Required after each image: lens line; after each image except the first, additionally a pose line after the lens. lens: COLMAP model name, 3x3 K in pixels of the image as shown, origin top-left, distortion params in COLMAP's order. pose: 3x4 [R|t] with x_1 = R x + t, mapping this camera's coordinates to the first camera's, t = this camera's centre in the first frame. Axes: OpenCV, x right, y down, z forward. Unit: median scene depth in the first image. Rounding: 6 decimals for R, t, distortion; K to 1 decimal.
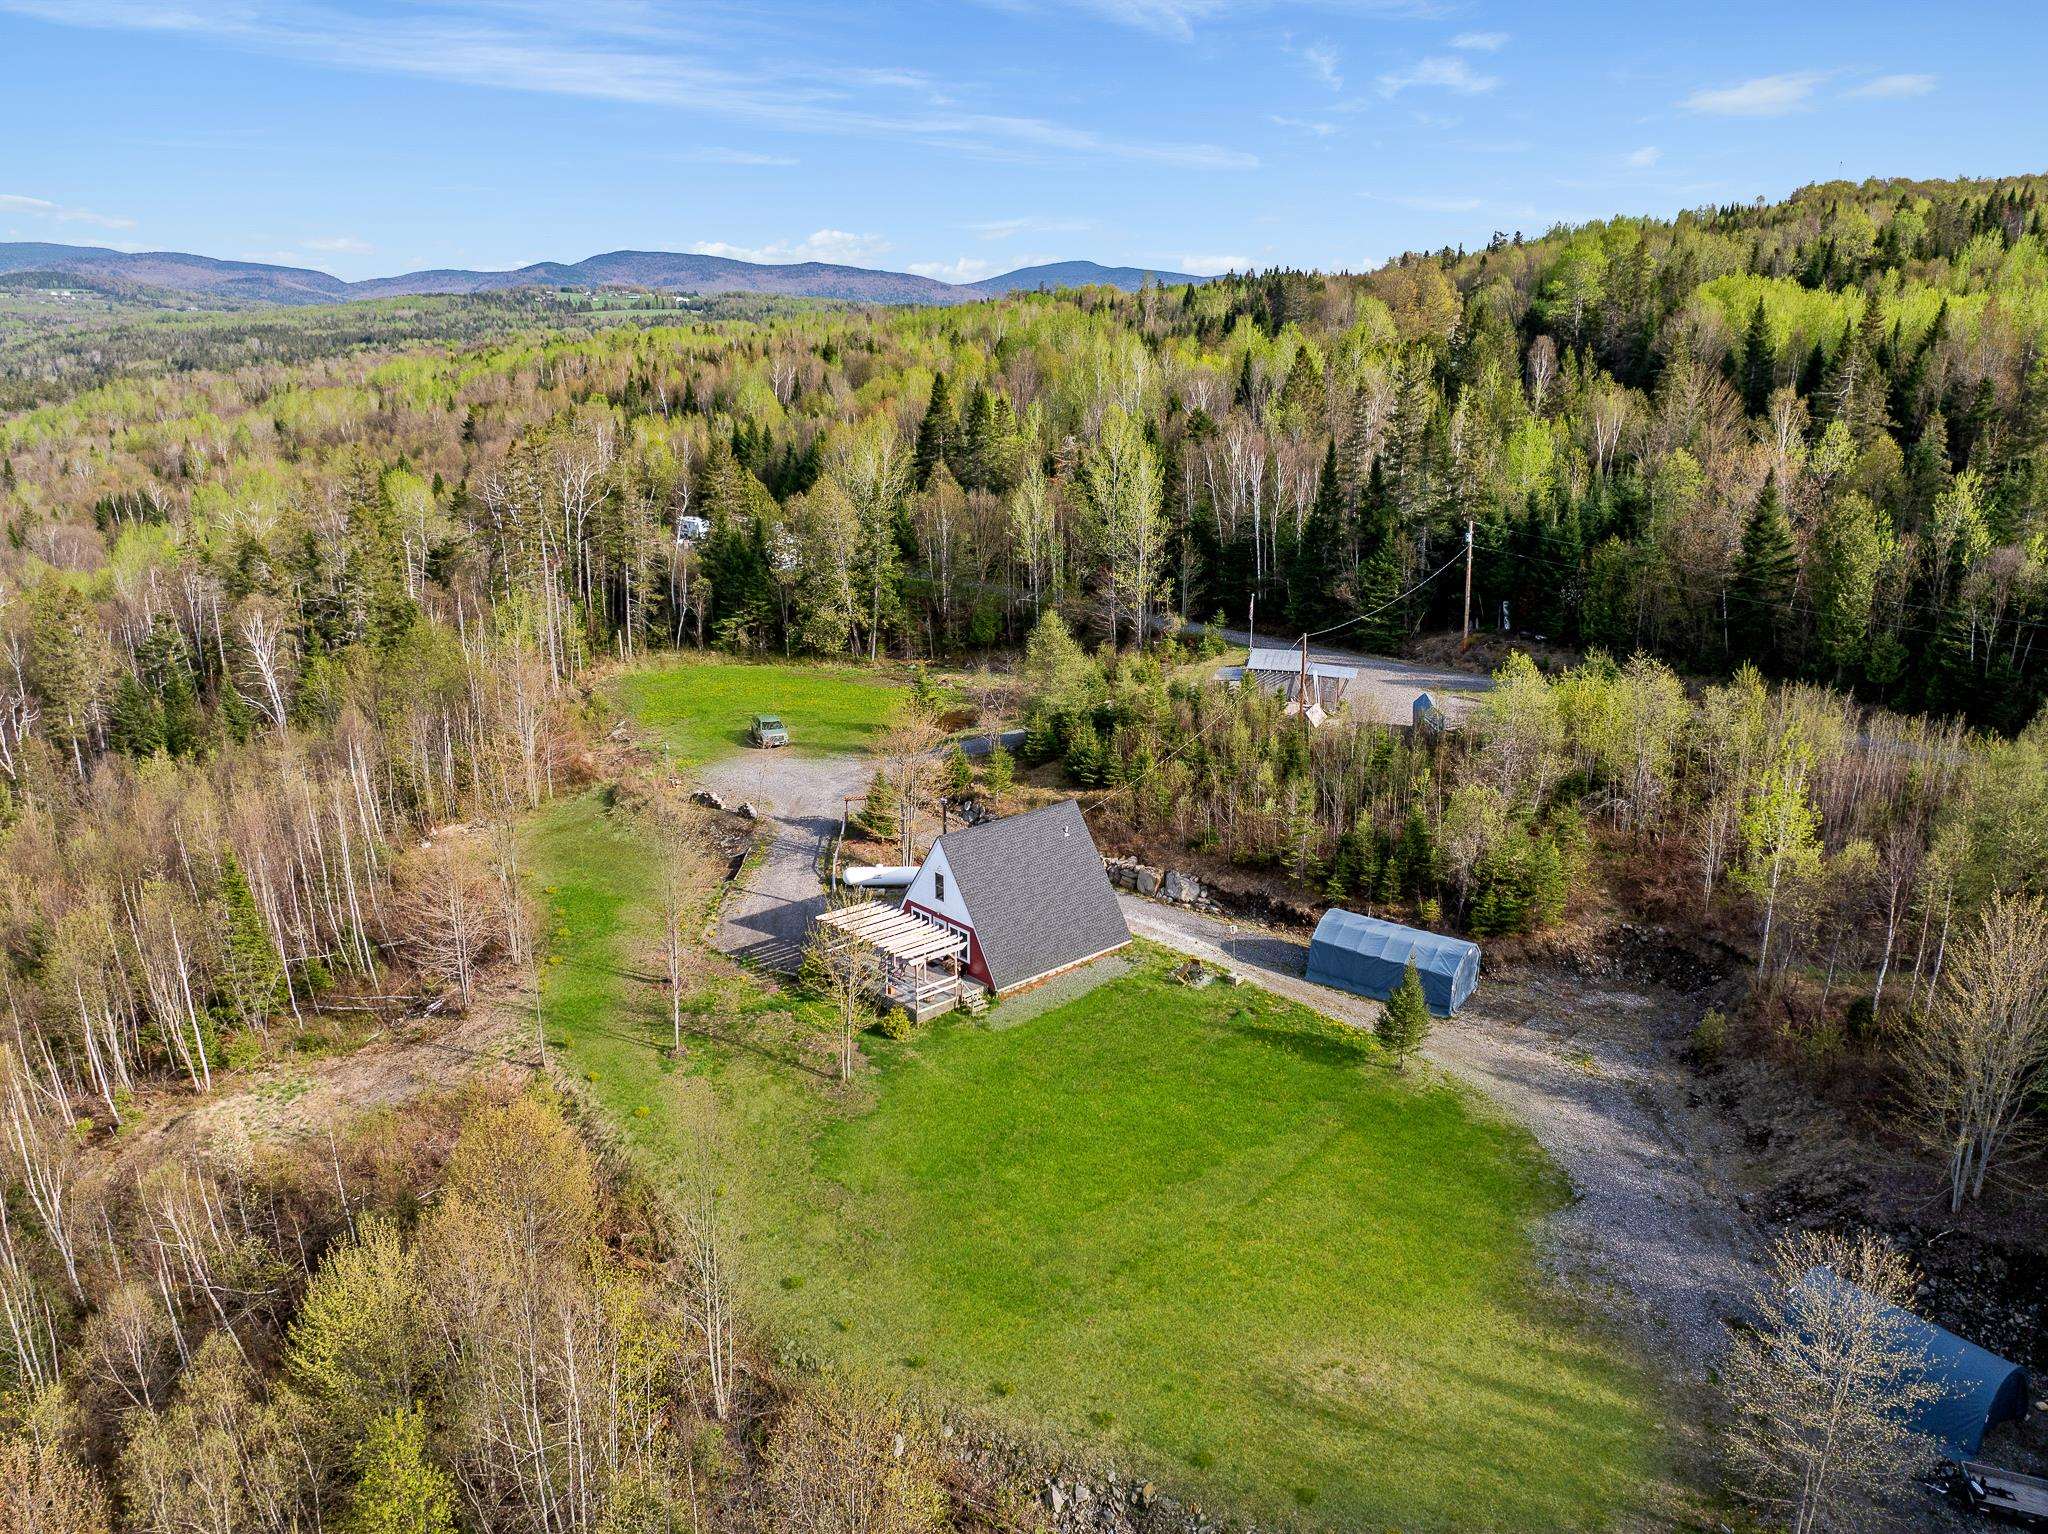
lens RADIAL K [[1388.7, 0, 1045.3], [0, 1388.7, 759.9], [0, 0, 1]] dist [-0.035515, -0.001698]
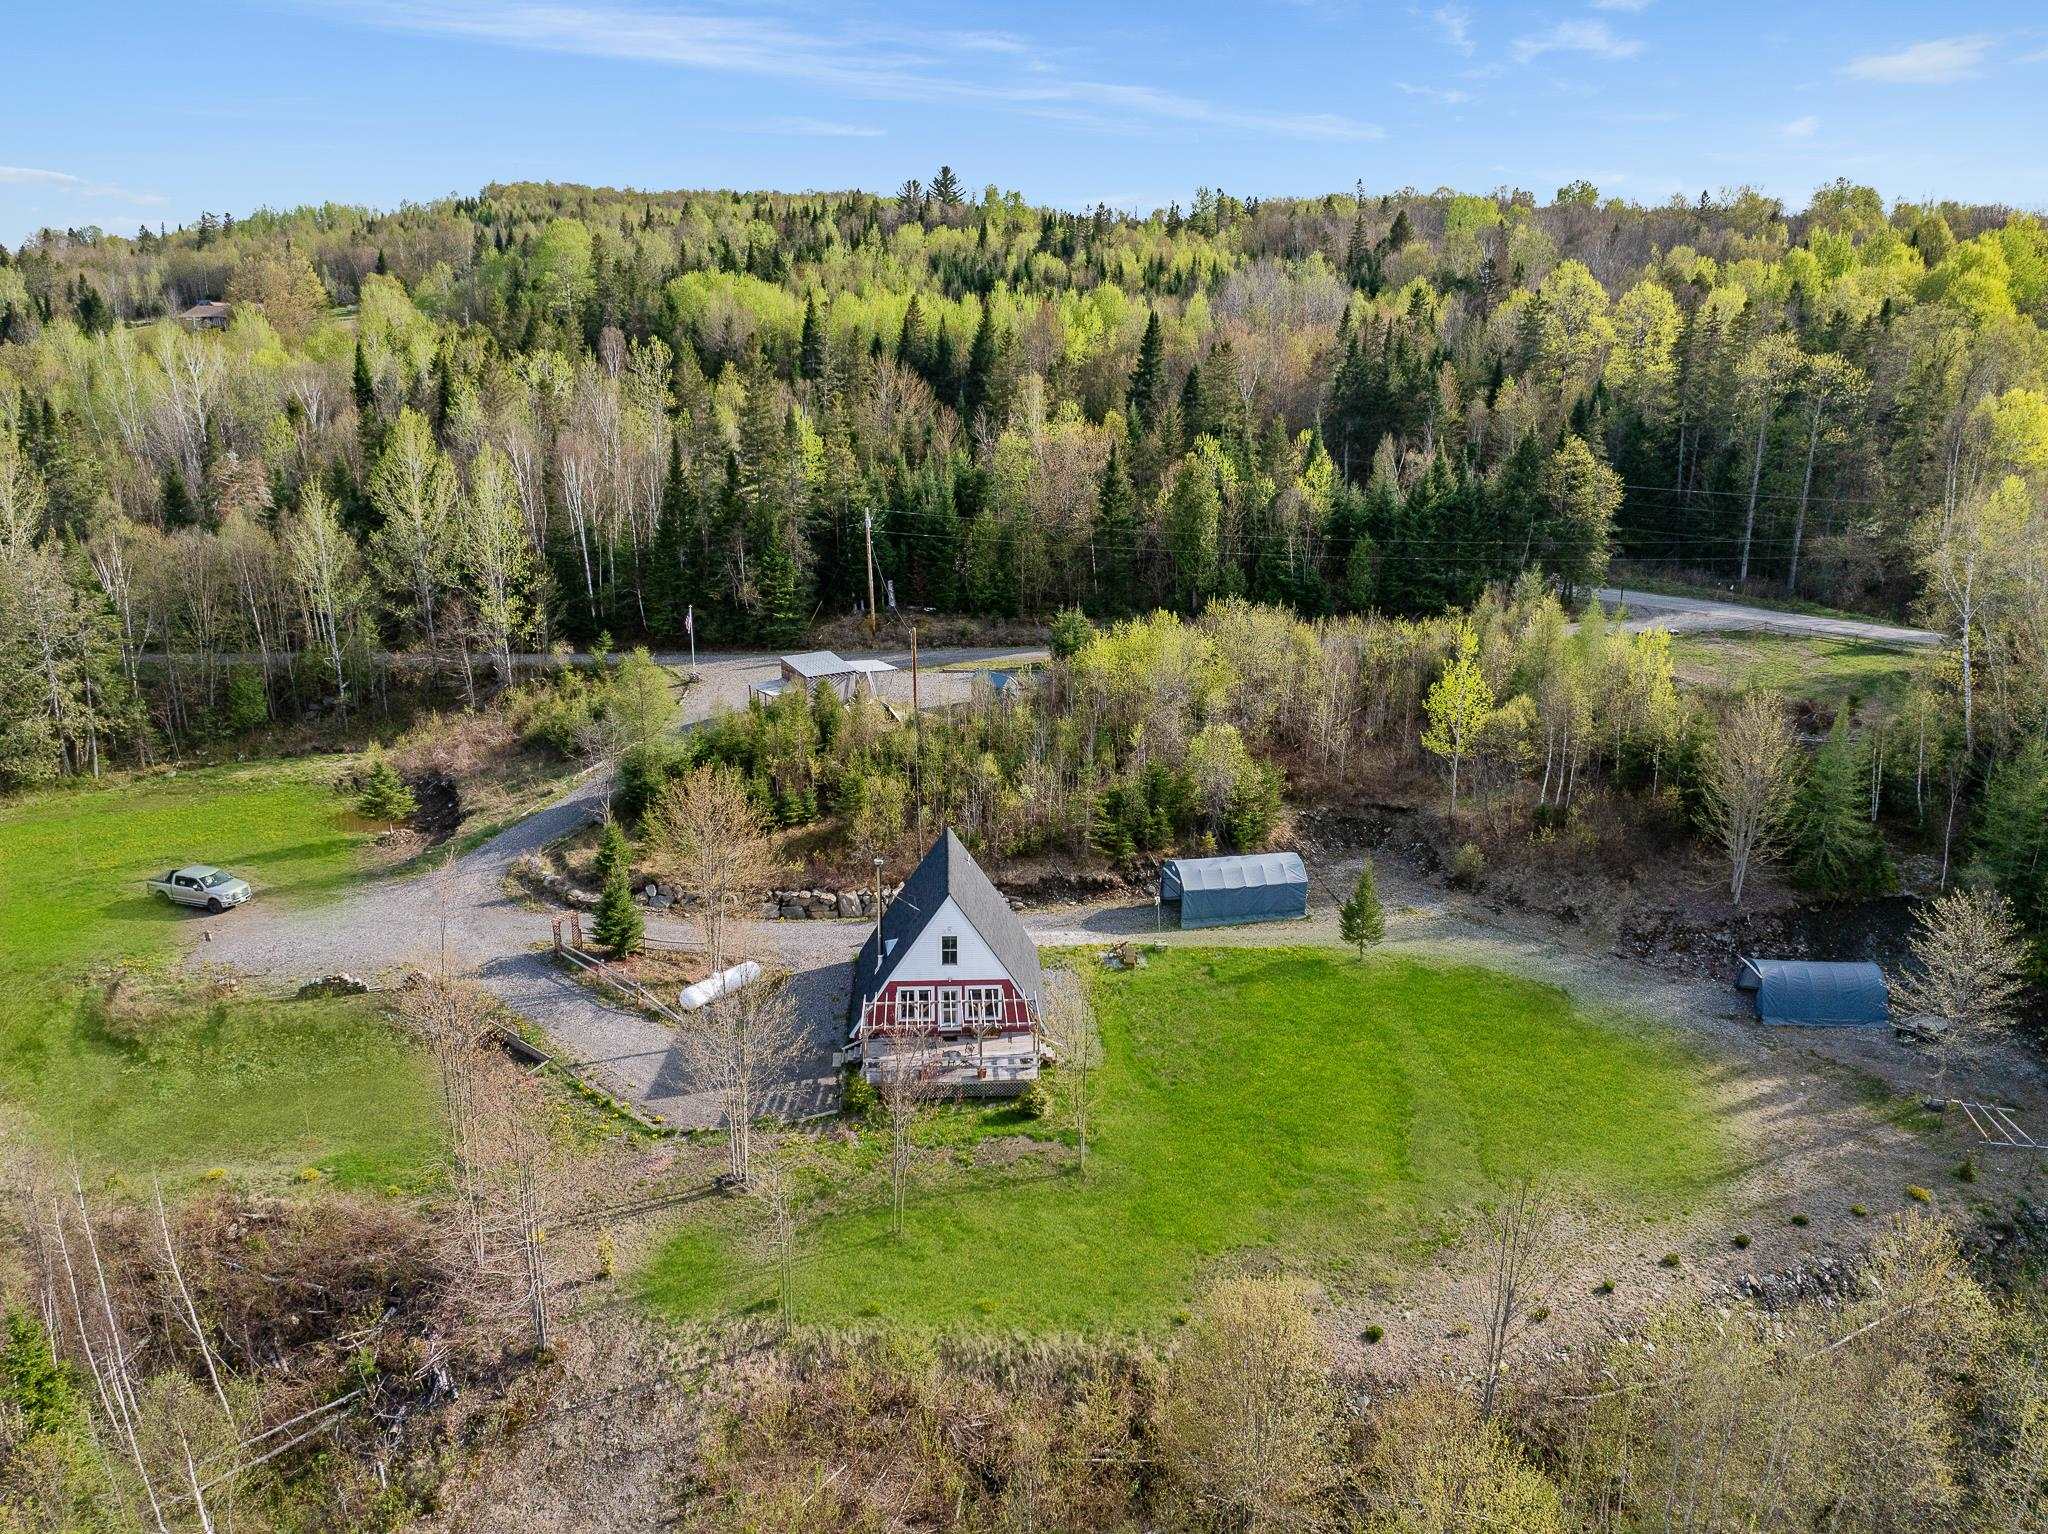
lens RADIAL K [[1423.5, 0, 1016.0], [0, 1423.5, 773.4], [0, 0, 1]] dist [-0.028529, -0.002700]
pose [[0.635926, -0.205340, 0.743931, -0.633616], [0.202637, 0.974559, 0.095780, -0.087084], [-0.744672, 0.089839, 0.661357, 0.330738]]
